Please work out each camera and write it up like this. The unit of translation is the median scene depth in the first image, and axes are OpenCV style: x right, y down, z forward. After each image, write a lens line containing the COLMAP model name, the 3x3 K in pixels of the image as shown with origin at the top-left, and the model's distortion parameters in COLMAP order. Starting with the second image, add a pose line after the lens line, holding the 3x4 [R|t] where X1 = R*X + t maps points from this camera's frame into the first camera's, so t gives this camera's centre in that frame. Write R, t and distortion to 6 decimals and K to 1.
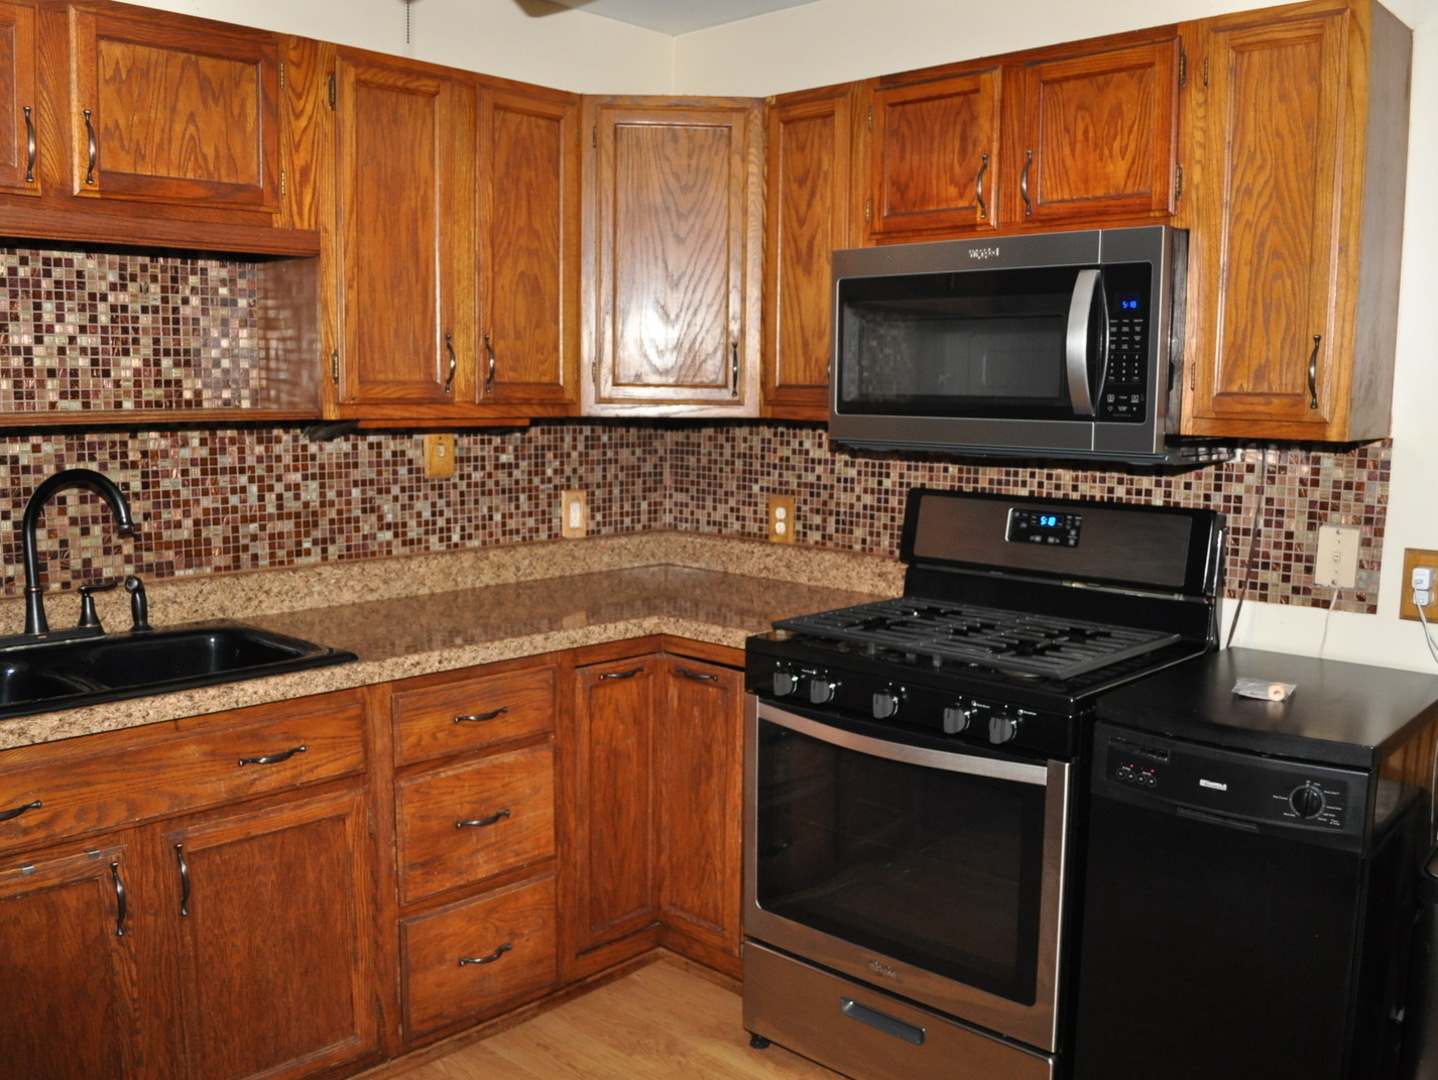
lens RADIAL K [[1285.8, 0, 721.5], [0, 1285.8, 549.4], [0, 0, 1]] dist [-0.084990, 0.012286]
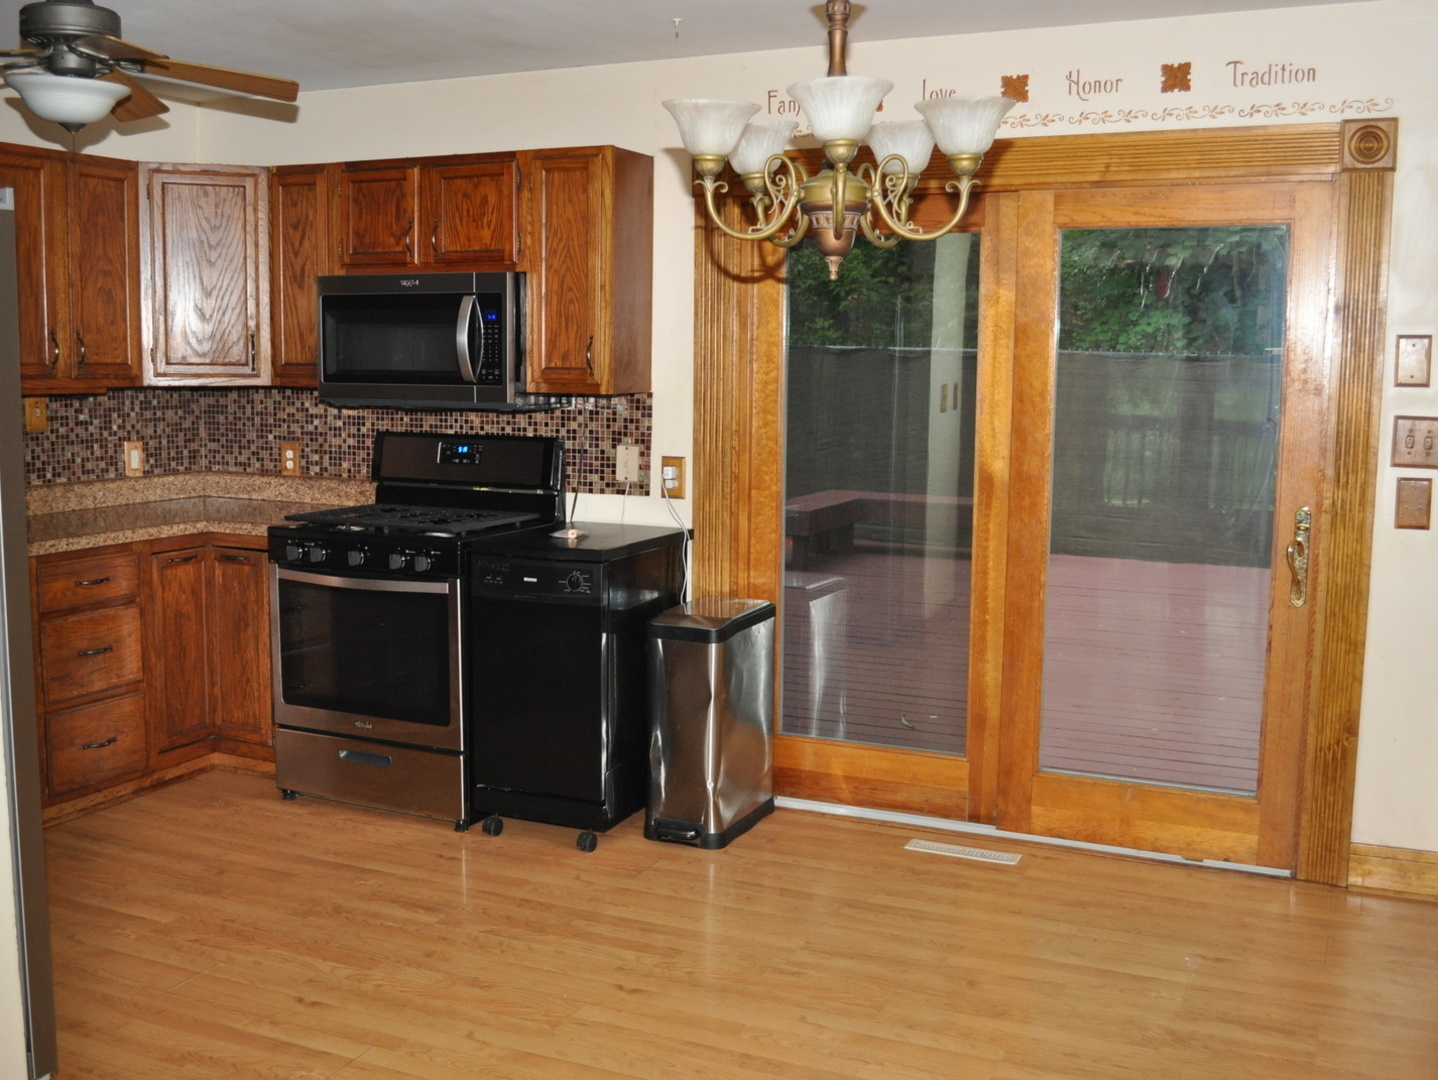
lens RADIAL K [[1466.6, 0, 693.6], [0, 1466.6, 550.6], [0, 0, 1]] dist [-0.076289, 0.000000]
pose [[0.952796, -0.039831, 0.300986, -0.021575], [0.036810, 0.999199, 0.015703, 0.088252], [-0.301370, -0.003883, 0.953499, -0.834824]]
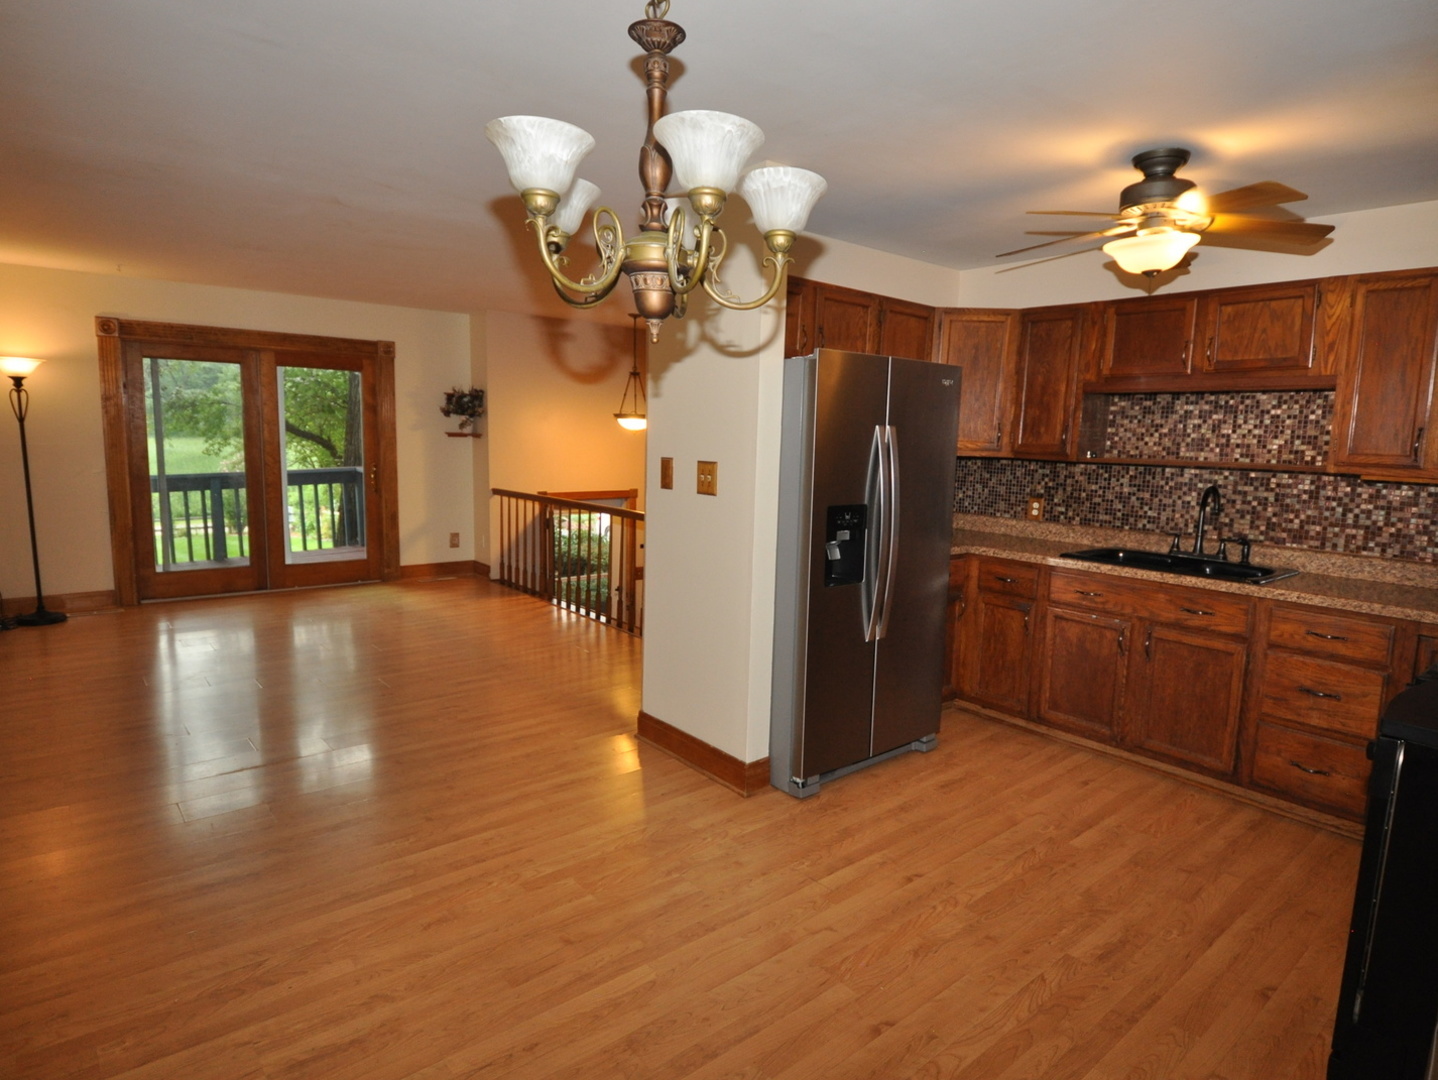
lens RADIAL K [[811.5, 0, 743.1], [0, 811.5, 545.1], [0, 0, 1]] dist [0.003540, -0.028173]
pose [[-0.113798, 0.123940, -0.985743, 0.982647], [-0.152591, 0.978235, 0.140612, -0.030404], [0.981716, 0.166417, -0.092409, 0.257813]]
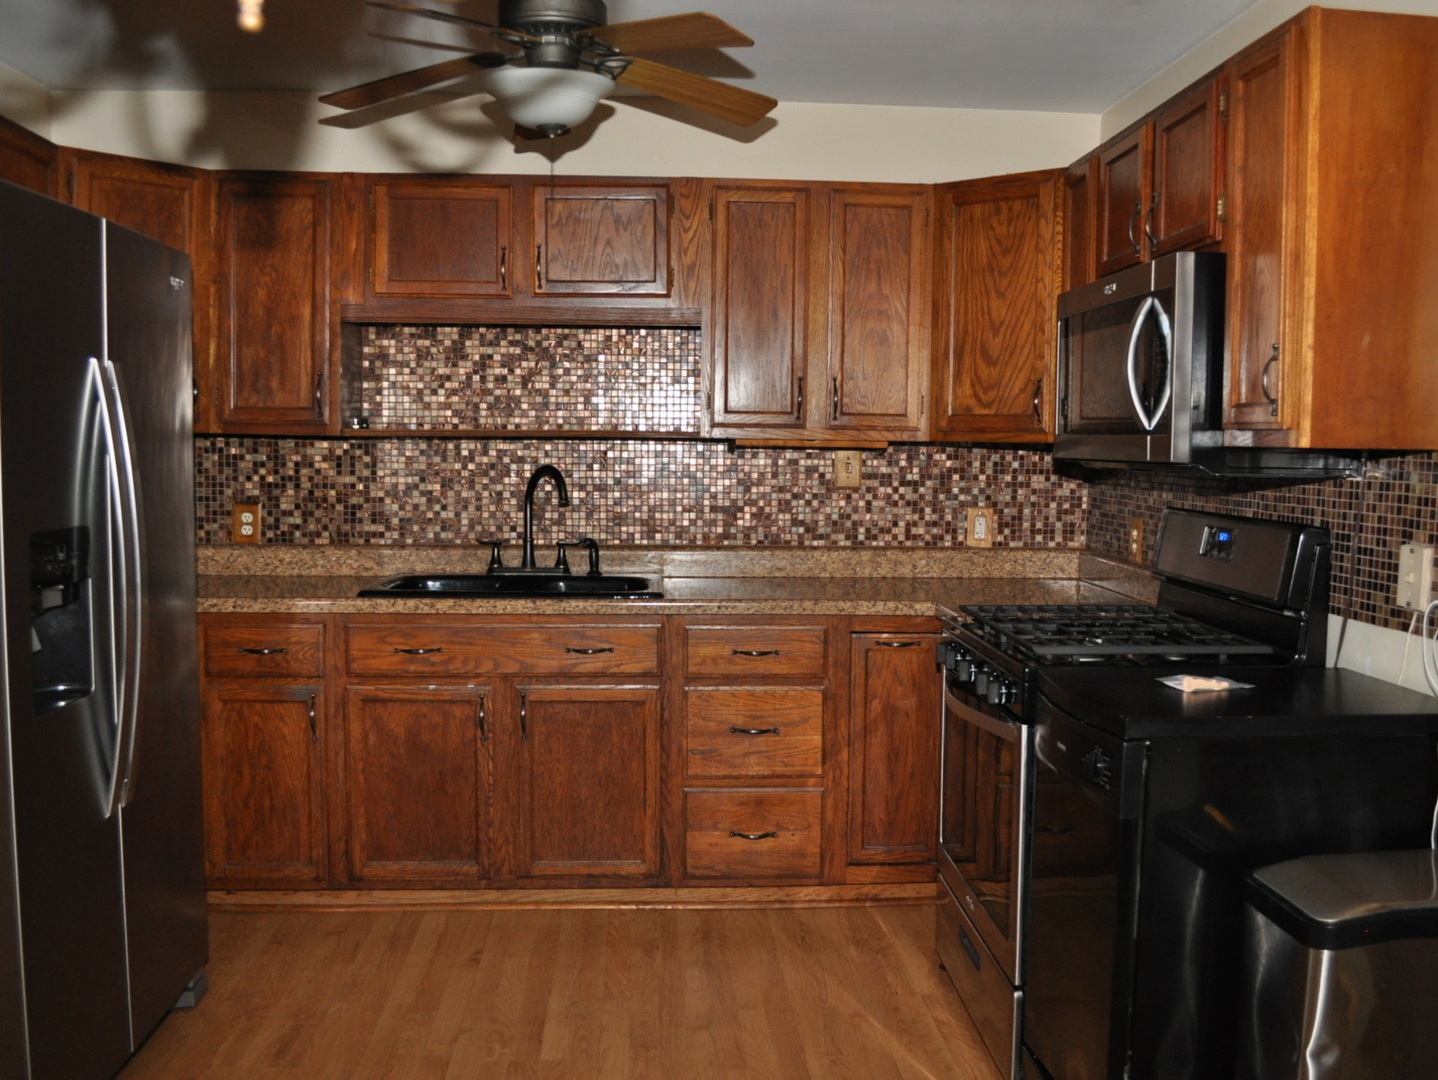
lens RADIAL K [[1285.8, 0, 762.6], [0, 1285.8, 540.0], [0, 0, 1]] dist [-0.084990, 0.012286]
pose [[0.742407, 0.050003, -0.668080, 0.697009], [-0.089226, 0.995707, -0.024628, 0.041322], [0.663980, 0.077895, 0.743682, -0.021147]]
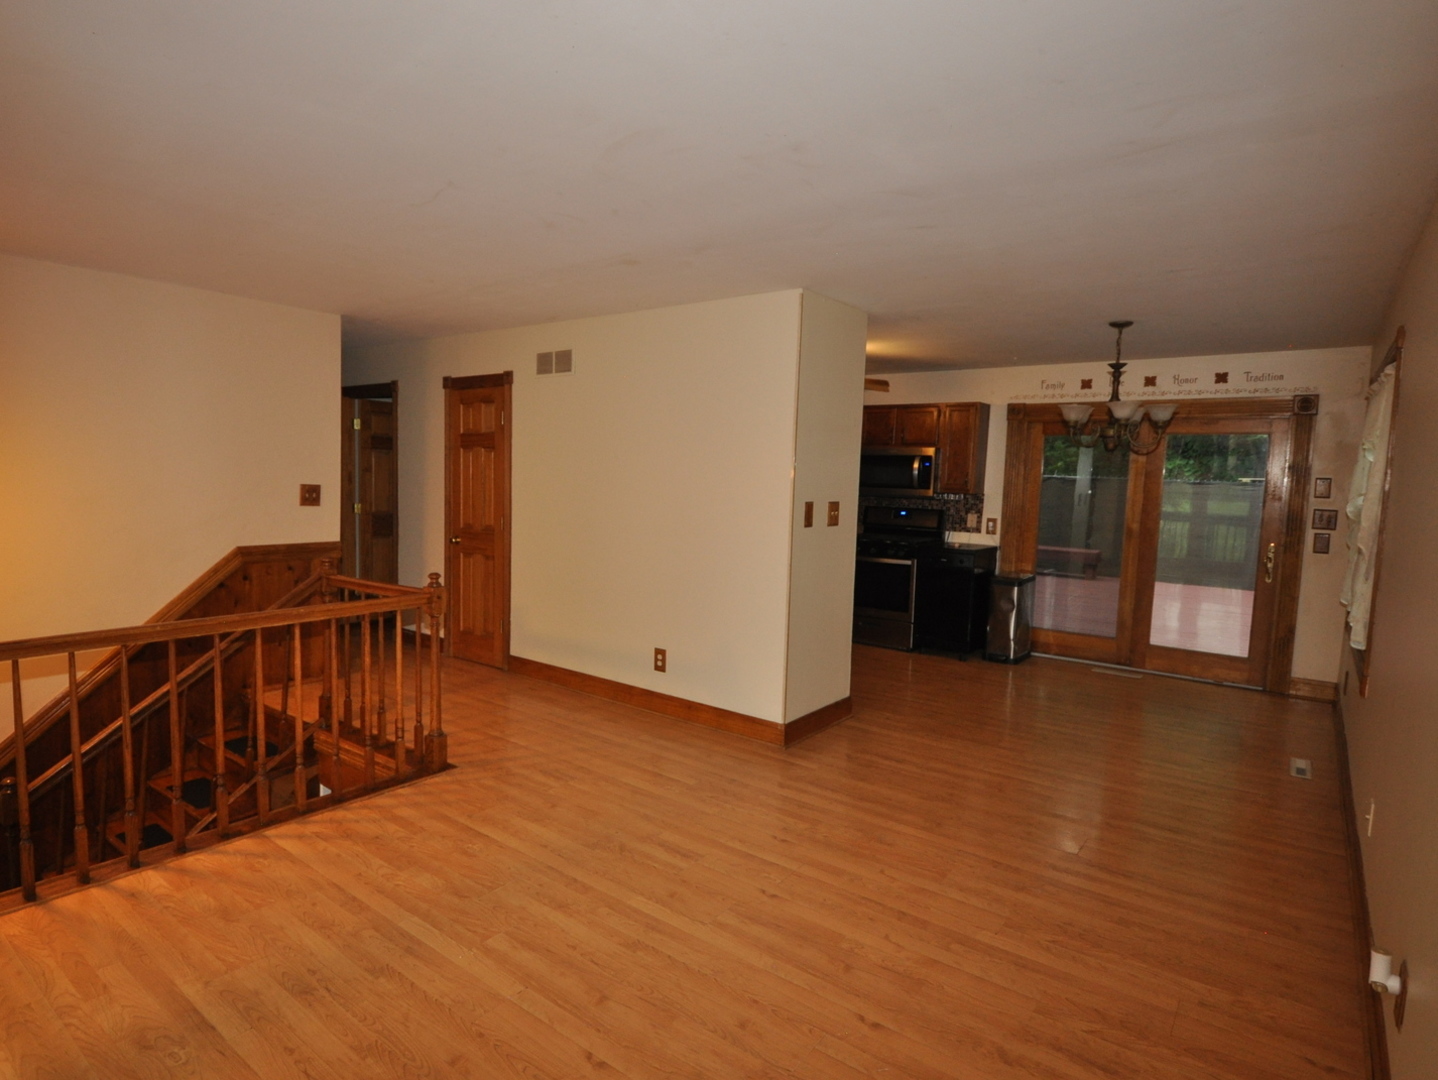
lens RADIAL K [[805.6, 0, 655.8], [0, 805.6, 548.5], [0, 0, 1]] dist [-0.016465, -0.008129]
pose [[0.998075, 0.011815, 0.060882, -0.724566], [-0.010282, 0.999623, -0.025440, 0.172607], [-0.061160, 0.024765, 0.997821, -1.600202]]
